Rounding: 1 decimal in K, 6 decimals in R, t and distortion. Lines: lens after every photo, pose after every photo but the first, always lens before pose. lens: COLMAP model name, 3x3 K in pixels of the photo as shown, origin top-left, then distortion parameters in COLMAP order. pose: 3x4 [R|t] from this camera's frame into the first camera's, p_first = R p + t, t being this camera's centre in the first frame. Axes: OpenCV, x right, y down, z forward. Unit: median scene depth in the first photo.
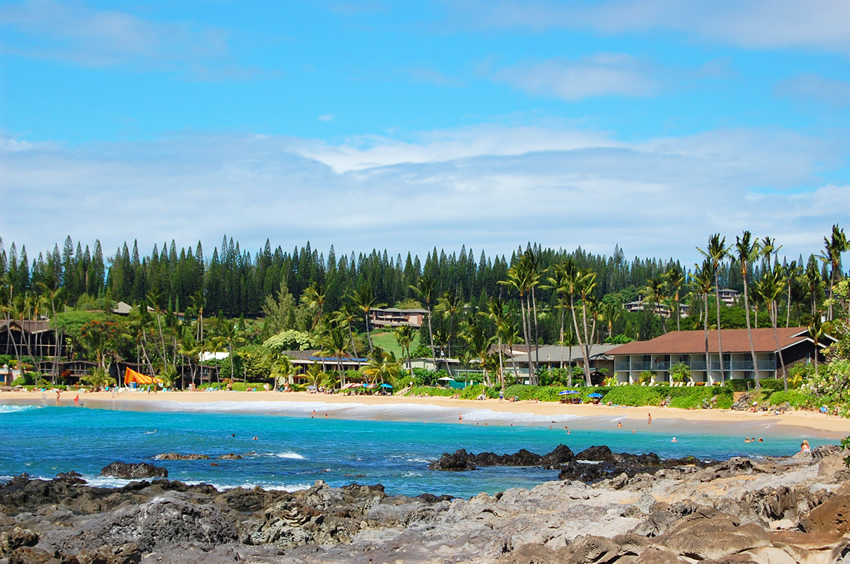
lens RADIAL K [[1976.9, 0, 425.0], [0, 1976.9, 282.0], [0, 0, 1]] dist [-0.025450, 0.311469]
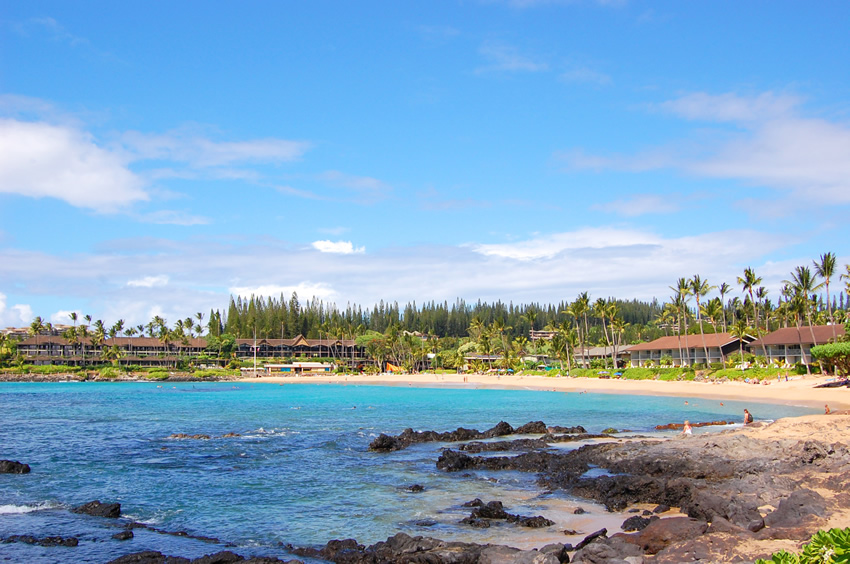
lens RADIAL K [[918.6, 0, 425.0], [0, 918.6, 282.0], [0, 0, 1]] dist [-0.085128, -0.000283]
pose [[0.987489, -0.032422, -0.154318, 0.036730], [0.025848, 0.998679, -0.044420, 0.006047], [0.155555, 0.039875, 0.987022, 0.135750]]
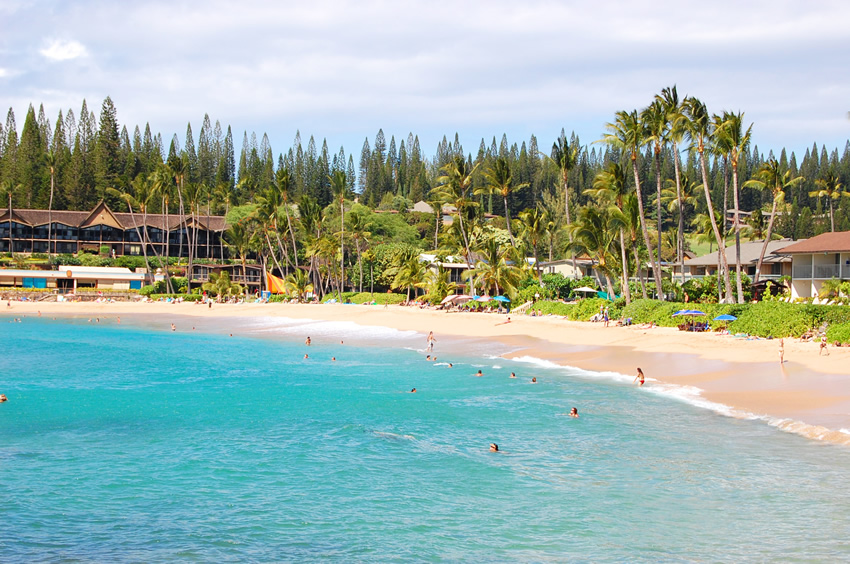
lens RADIAL K [[1976.9, 0, 425.0], [0, 1976.9, 282.0], [0, 0, 1]] dist [-0.025450, 0.311469]
pose [[0.974505, 0.008024, -0.224224, 0.107982], [0.002016, 0.999007, 0.044512, 0.015914], [0.224358, -0.043829, 0.973521, 0.324040]]
